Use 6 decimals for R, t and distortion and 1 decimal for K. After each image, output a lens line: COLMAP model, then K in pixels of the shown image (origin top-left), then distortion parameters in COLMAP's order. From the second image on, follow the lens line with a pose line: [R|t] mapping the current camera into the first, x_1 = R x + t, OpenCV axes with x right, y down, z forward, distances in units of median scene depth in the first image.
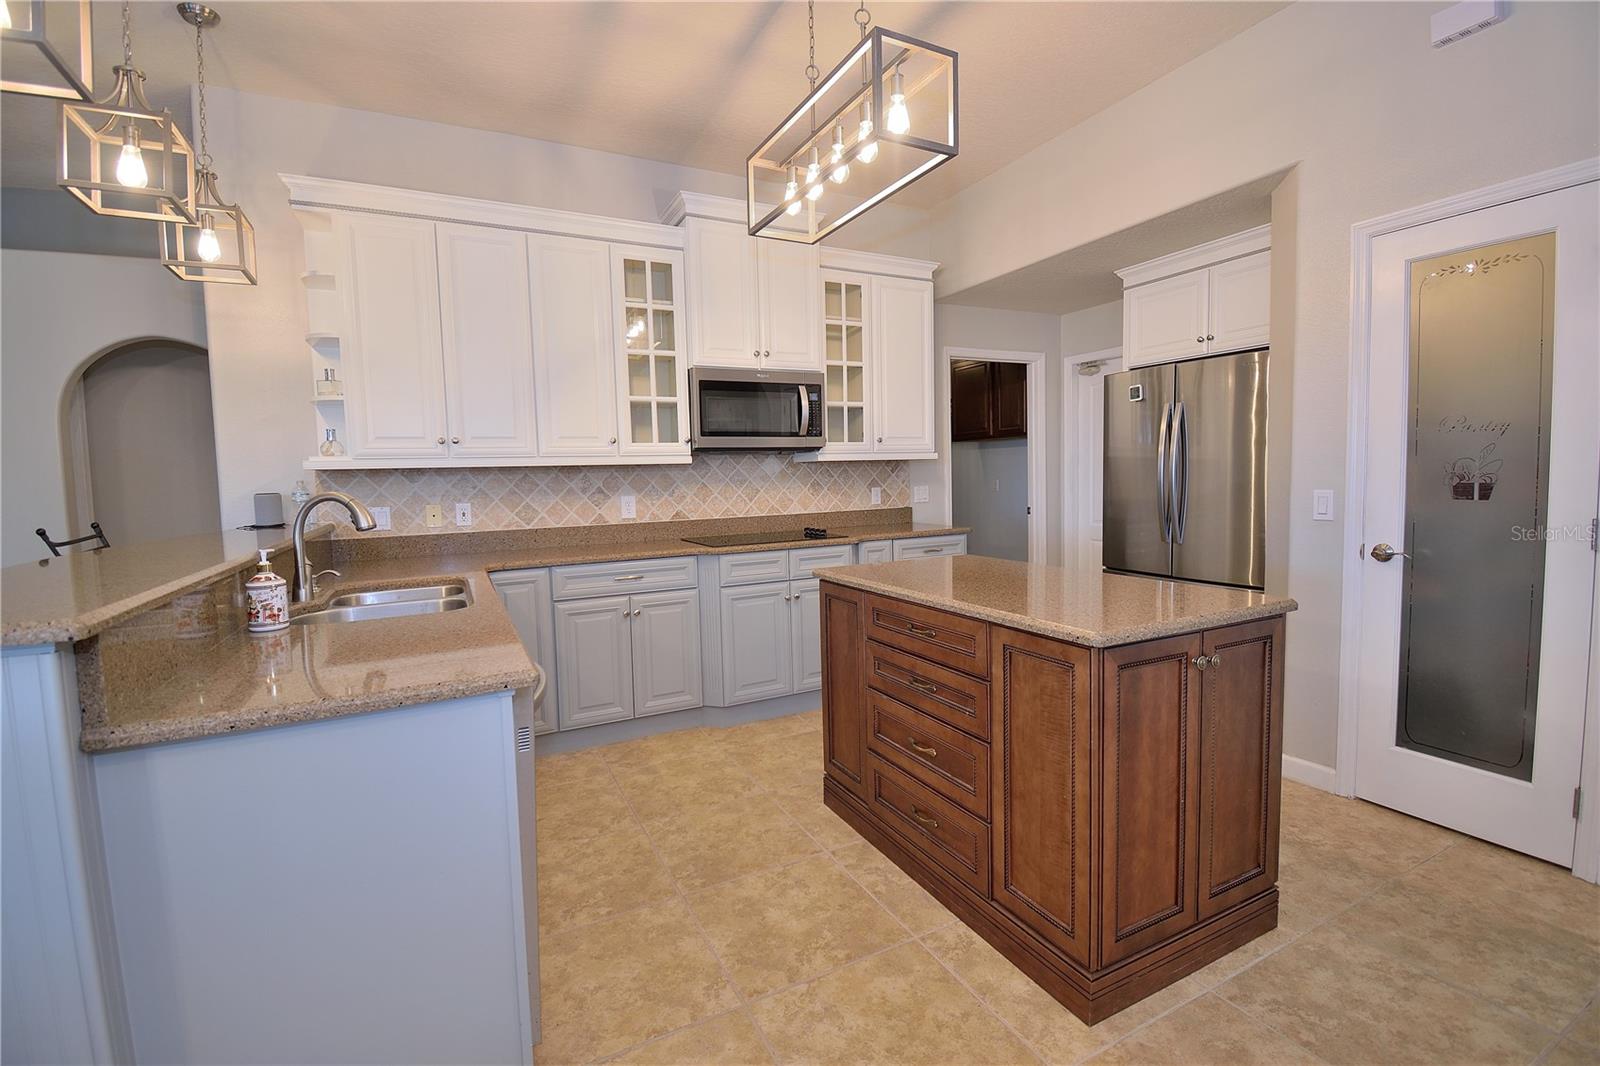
lens RADIAL K [[720.5, 0, 799.4], [0, 720.5, 523.6], [0, 0, 1]] dist [0.016048, -0.021993]
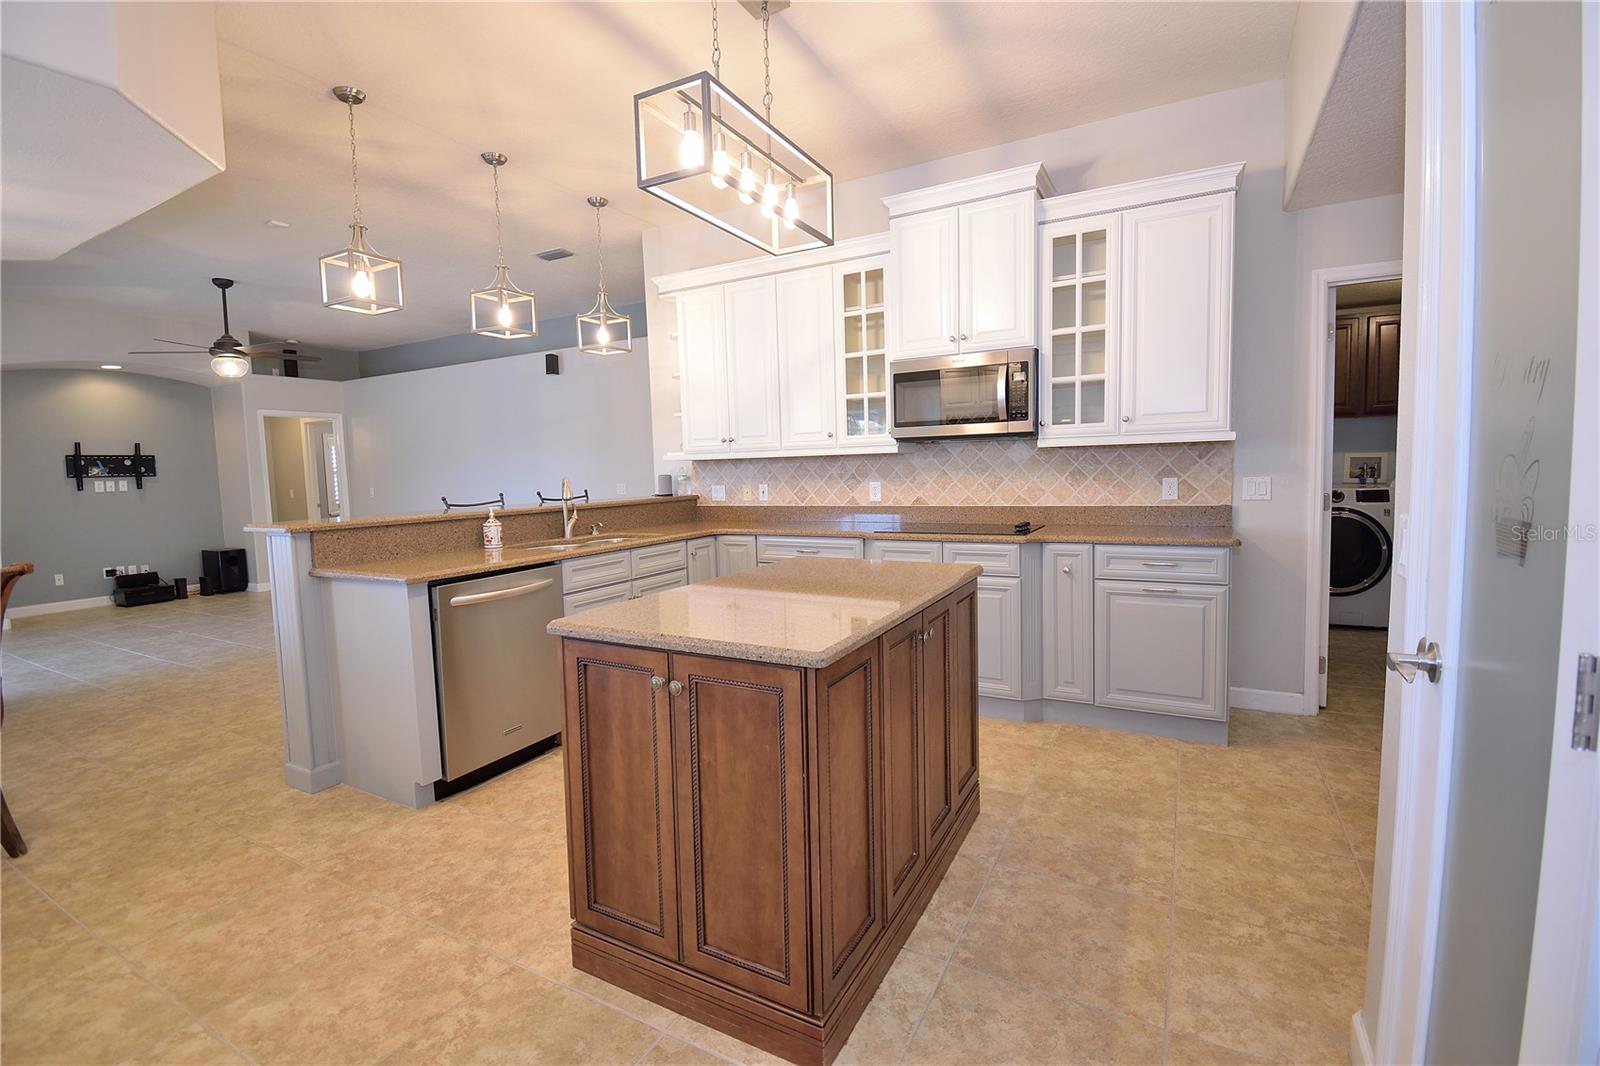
lens RADIAL K [[687.7, 0, 807.1], [0, 687.7, 523.3], [0, 0, 1]] dist [0.001210, -0.018301]
pose [[0.564469, 0.077308, -0.821826, 0.627132], [-0.043897, 0.997007, 0.063636, -0.039258], [0.824286, 0.000156, 0.566174, 0.322520]]
